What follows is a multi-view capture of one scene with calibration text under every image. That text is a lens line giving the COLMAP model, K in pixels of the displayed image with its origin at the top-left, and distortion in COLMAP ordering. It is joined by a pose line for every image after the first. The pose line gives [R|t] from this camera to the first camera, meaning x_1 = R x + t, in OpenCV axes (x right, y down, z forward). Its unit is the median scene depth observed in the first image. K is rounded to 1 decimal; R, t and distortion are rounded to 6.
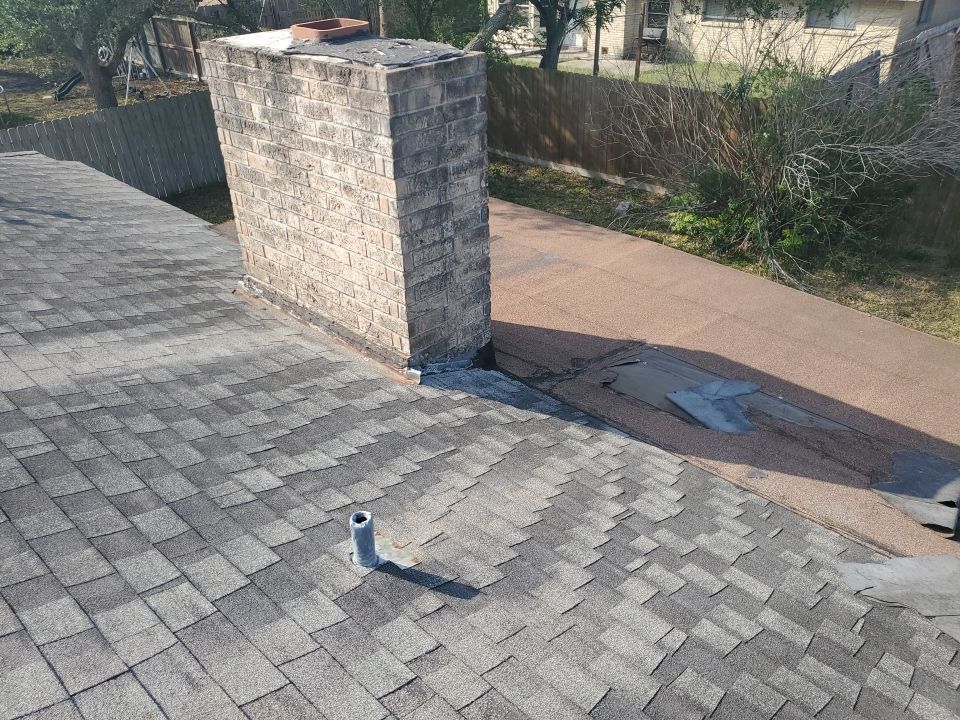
lens RADIAL K [[748.2, 0, 480.2], [0, 748.2, 361.4], [0, 0, 1]] dist [0.035254, -0.037611]
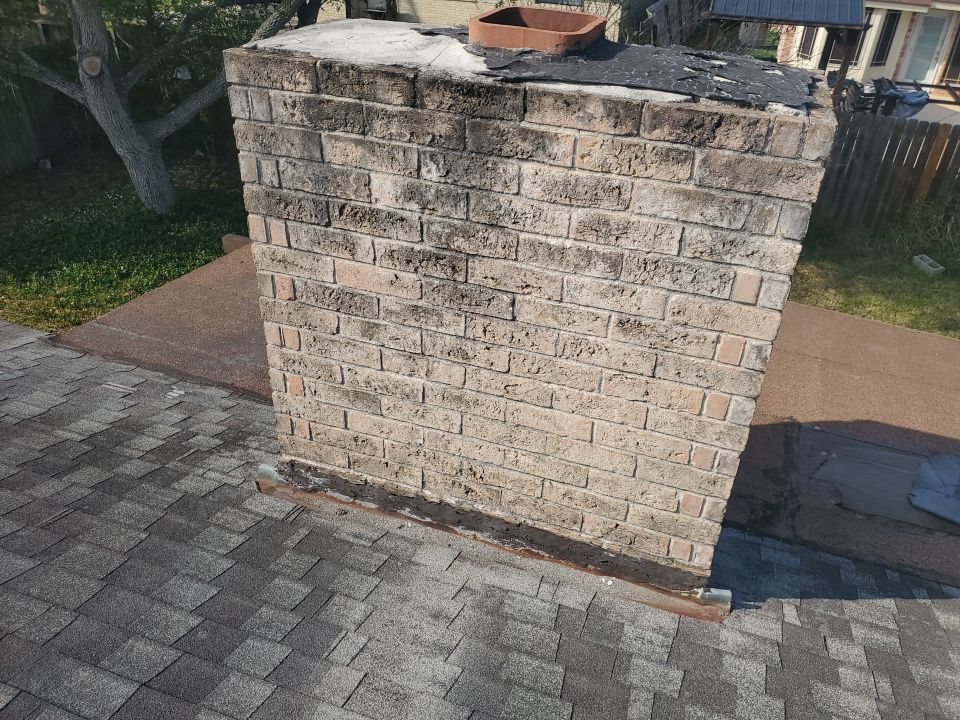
lens RADIAL K [[748.2, 0, 497.0], [0, 748.2, 367.1], [0, 0, 1]] dist [0.035254, -0.037611]
pose [[0.904863, -0.175961, 0.387635, -0.449222], [0.160070, 0.984388, 0.073195, -0.236865], [-0.394463, -0.004183, 0.918902, 0.495900]]
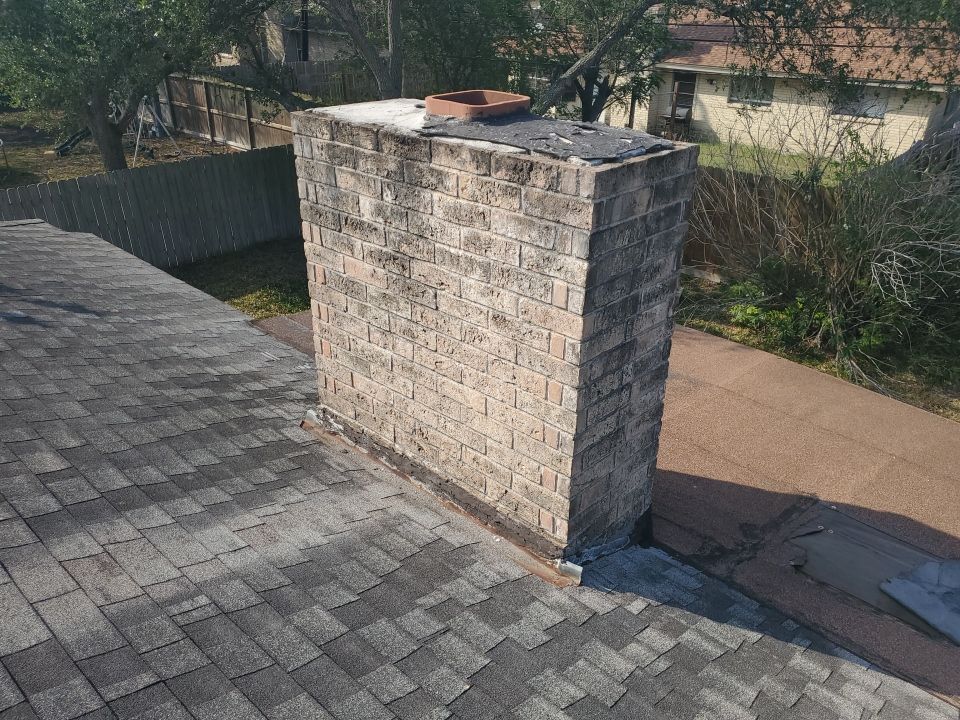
lens RADIAL K [[746.1, 0, 498.0], [0, 746.1, 370.5], [0, 0, 1]] dist [0.067771, -0.080562]
pose [[0.998930, 0.028388, 0.036514, -0.188564], [-0.025735, 0.997131, -0.071188, -0.119030], [-0.038430, 0.070172, 0.996794, 0.260005]]
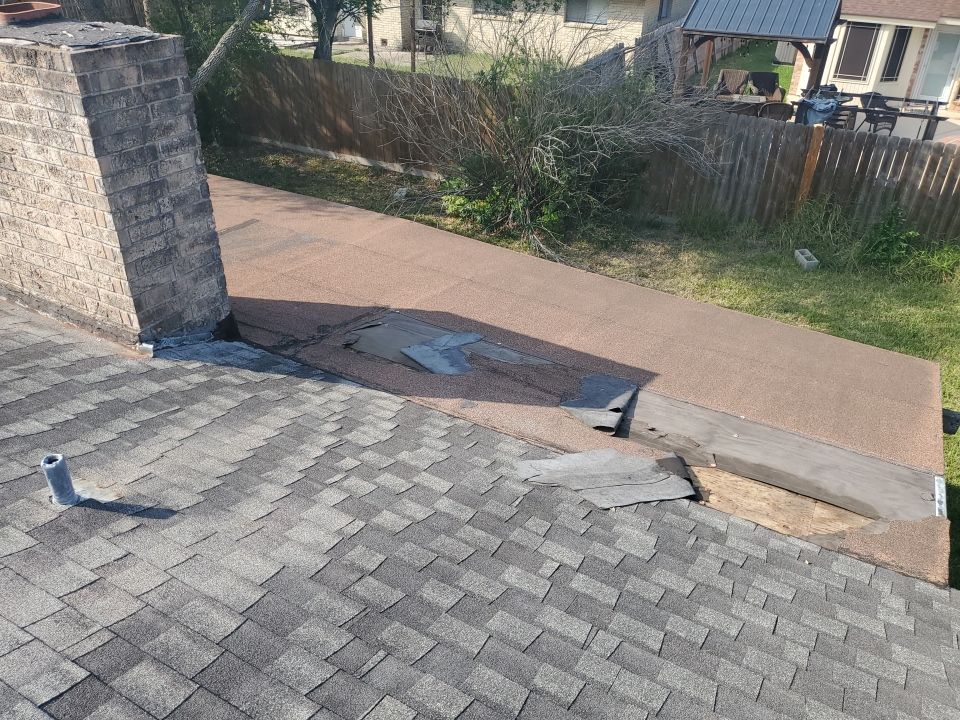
lens RADIAL K [[748.2, 0, 478.5], [0, 748.2, 367.8], [0, 0, 1]] dist [0.035254, -0.037611]
pose [[0.968672, -0.096206, 0.228951, 0.111889], [0.092669, 0.995353, 0.026178, 0.057739], [-0.230405, -0.004141, 0.973086, -0.114707]]
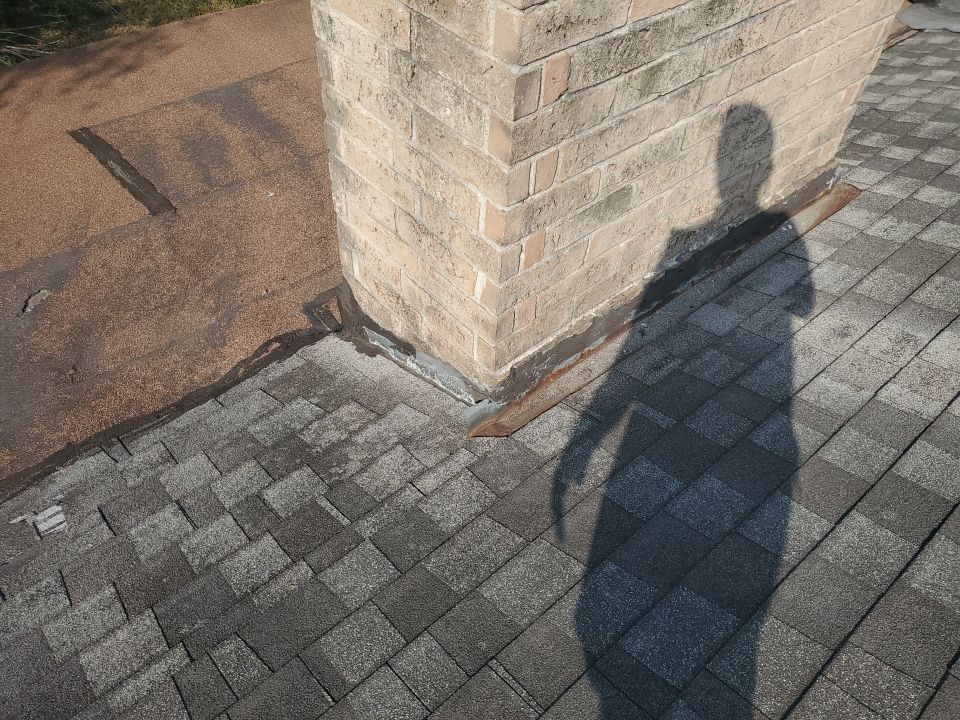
lens RADIAL K [[748.2, 0, 489.1], [0, 748.2, 359.8], [0, 0, 1]] dist [0.035254, -0.037611]
pose [[0.084551, -0.714501, 0.694507, -0.676096], [0.463974, 0.645060, 0.607146, -0.414348], [-0.881805, 0.270898, 0.386050, 1.034345]]
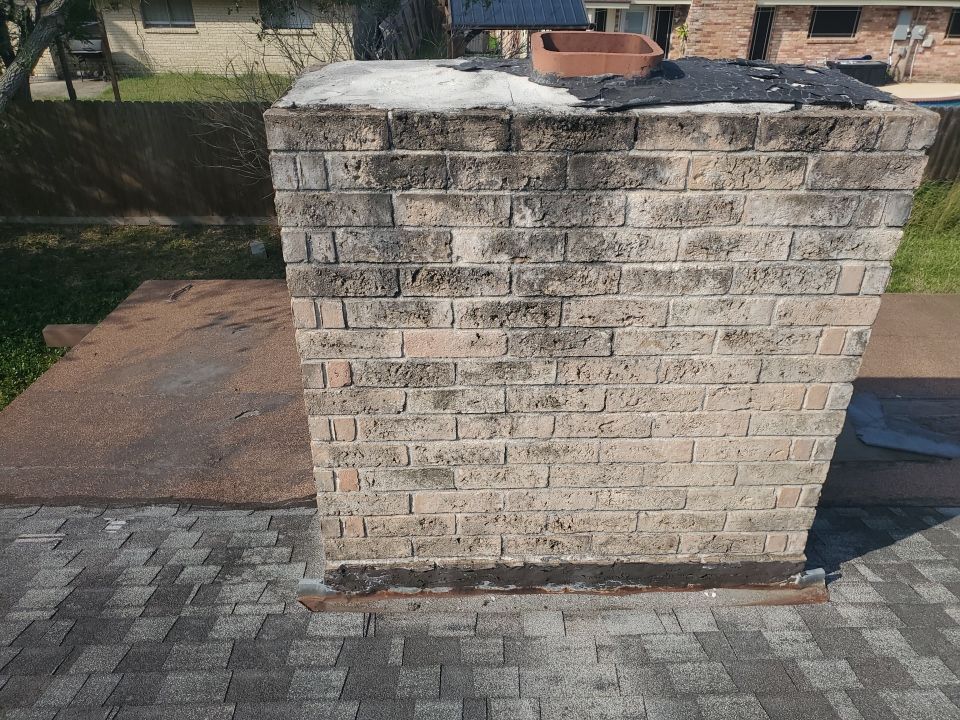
lens RADIAL K [[748.2, 0, 488.1], [0, 748.2, 363.0], [0, 0, 1]] dist [0.035254, -0.037611]
pose [[0.701772, -0.340397, 0.625816, -0.604843], [0.342187, 0.931550, 0.122975, -0.316230], [-0.624839, 0.127846, 0.770216, 0.645649]]
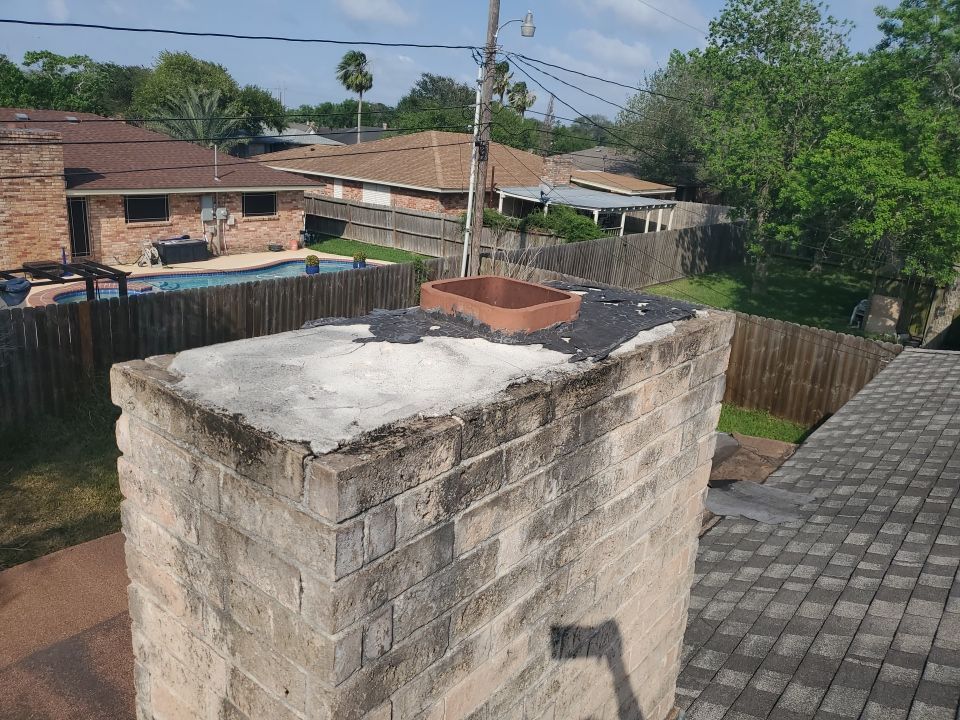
lens RADIAL K [[748.2, 0, 480.0], [0, 748.2, 354.1], [0, 0, 1]] dist [0.035254, -0.037611]
pose [[-0.087131, -0.260456, 0.961546, -0.626978], [0.459205, 0.846054, 0.270784, -0.518447], [-0.884047, 0.465140, 0.045885, 0.954025]]
